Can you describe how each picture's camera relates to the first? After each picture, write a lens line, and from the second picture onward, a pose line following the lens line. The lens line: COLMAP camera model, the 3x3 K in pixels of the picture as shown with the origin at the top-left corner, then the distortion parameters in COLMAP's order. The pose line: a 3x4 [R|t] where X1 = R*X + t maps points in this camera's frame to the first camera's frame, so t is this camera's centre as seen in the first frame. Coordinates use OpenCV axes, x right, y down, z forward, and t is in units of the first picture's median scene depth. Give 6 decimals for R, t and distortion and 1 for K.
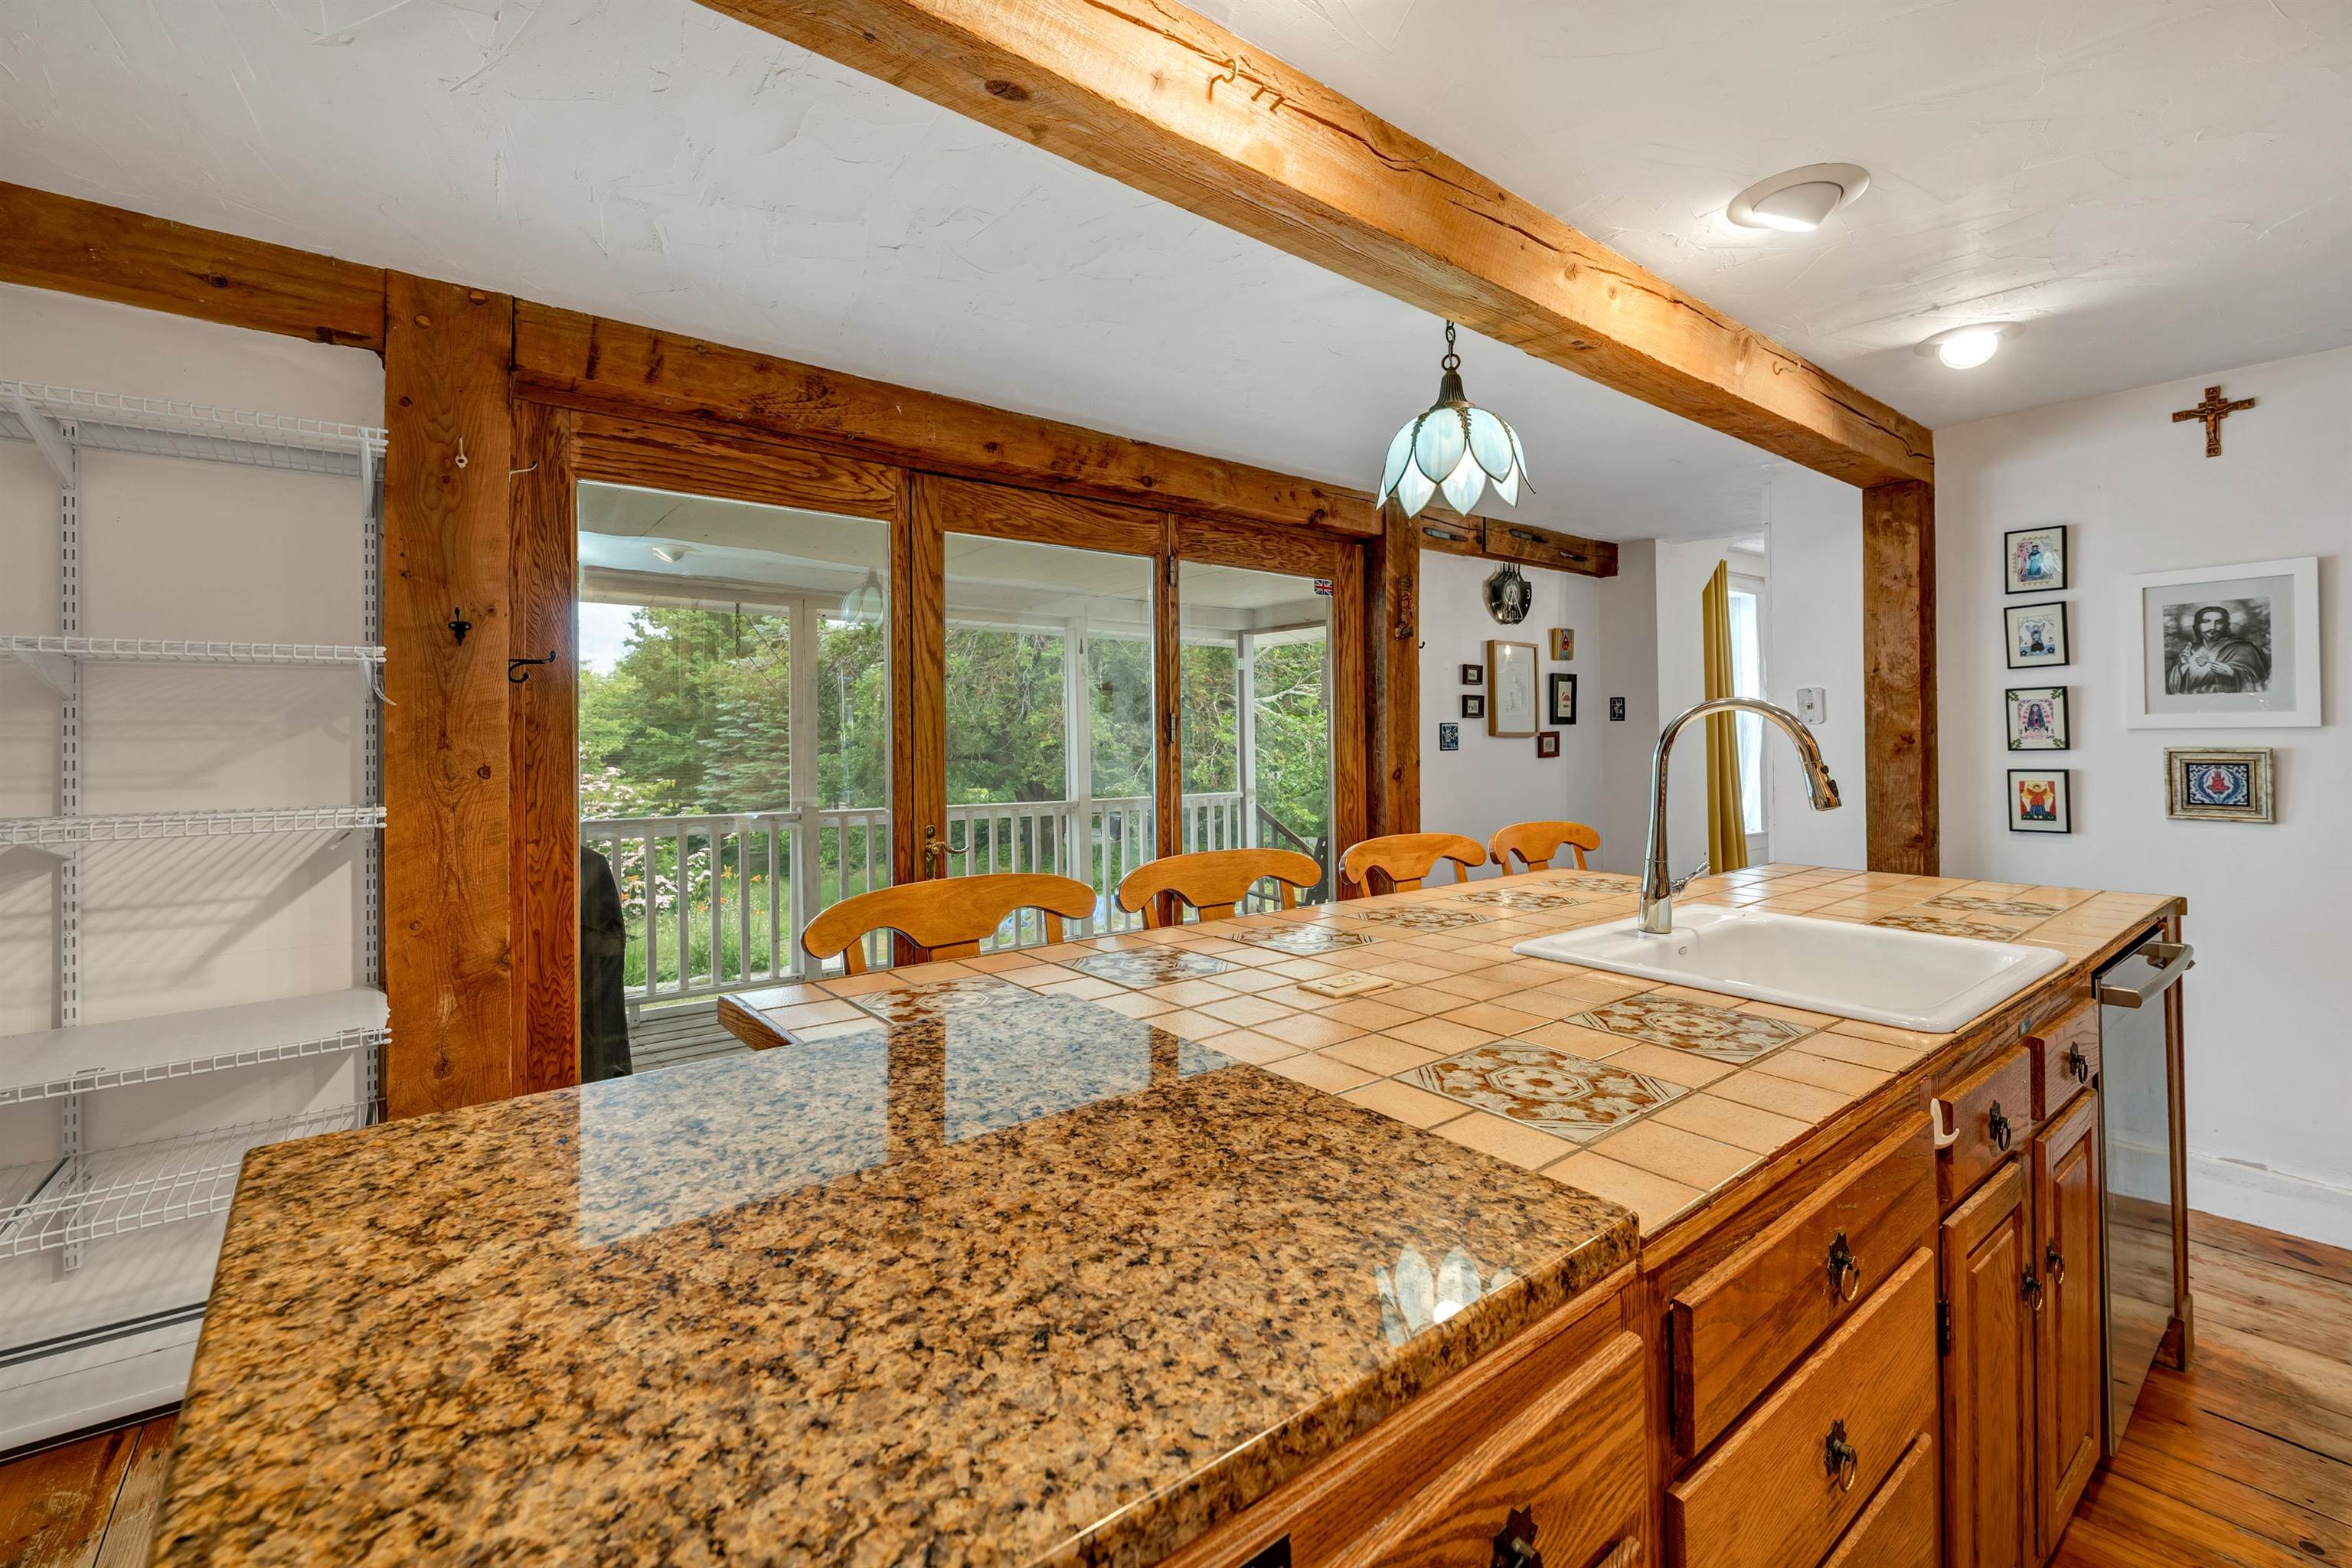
lens RADIAL K [[993.9, 0, 1271.9], [0, 993.9, 731.5], [0, 0, 1]] dist [0.001009, -0.001027]
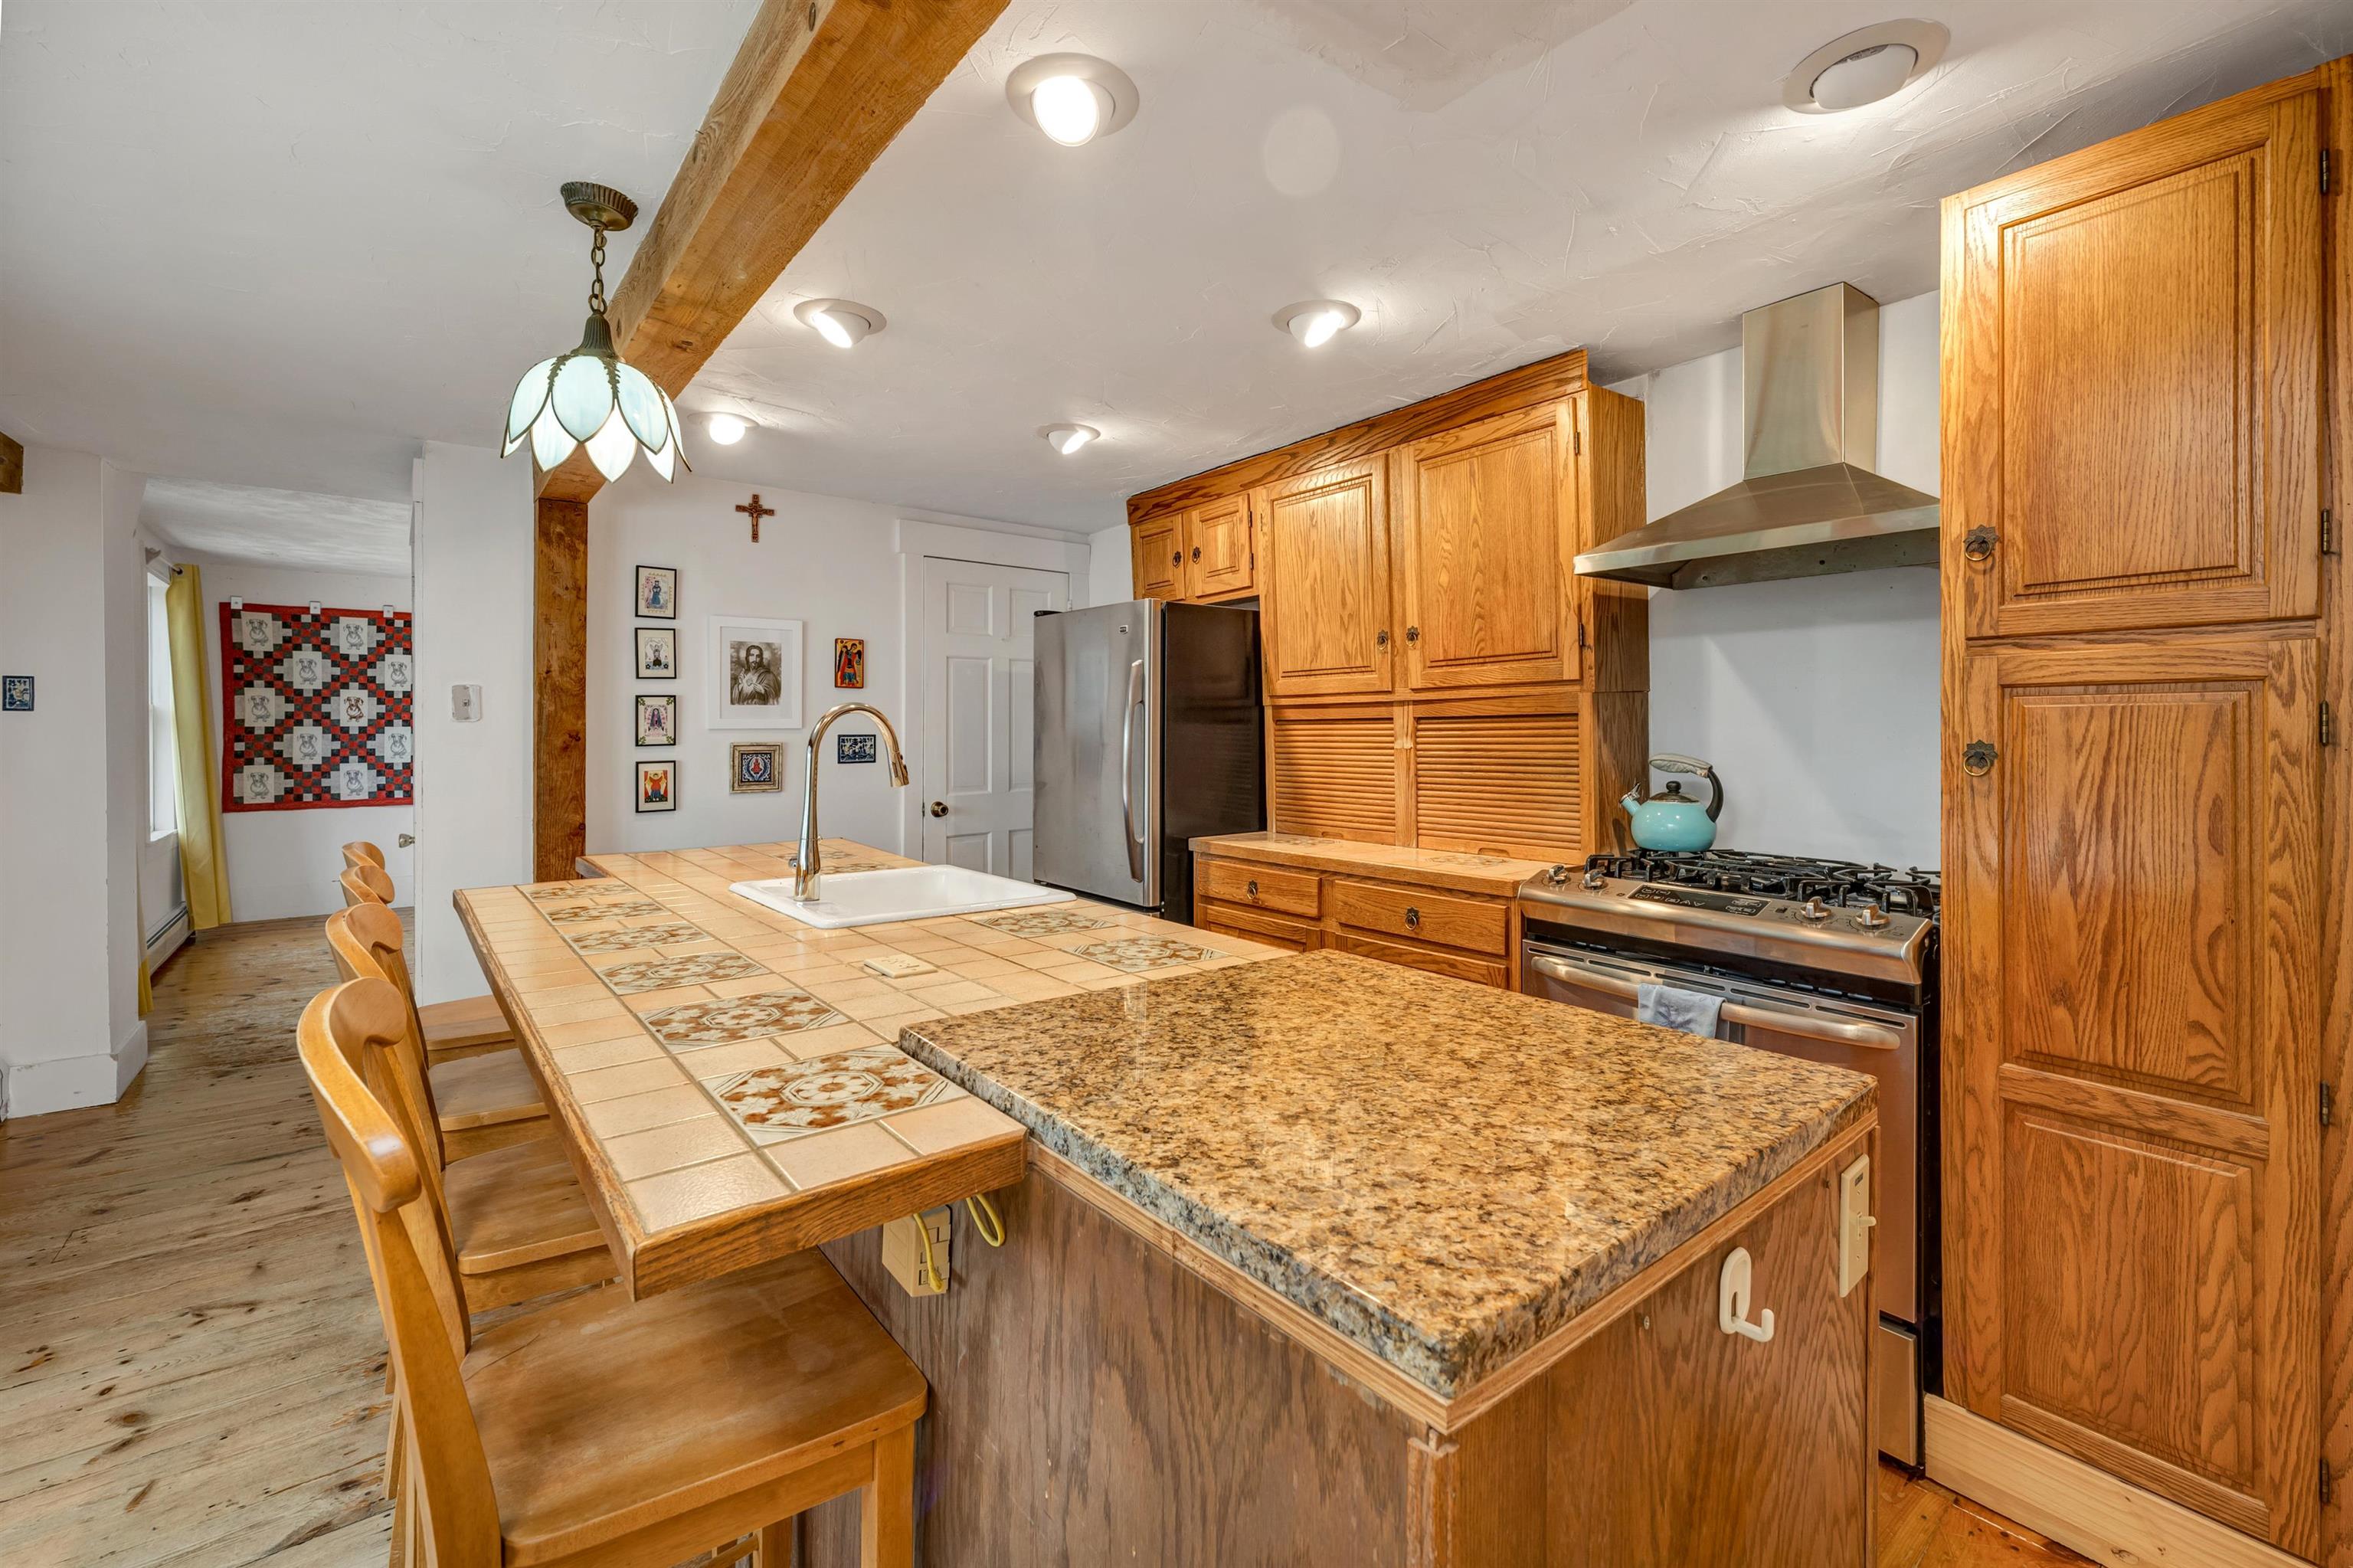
lens RADIAL K [[994.4, 0, 1173.6], [0, 994.4, 733.8], [0, 0, 1]] dist [0.001009, -0.001027]
pose [[0.040021, 0.001509, 0.999198, -1.666459], [-0.004030, 0.999991, -0.001349, 0.011094], [-0.999191, -0.003973, 0.040027, 1.134935]]
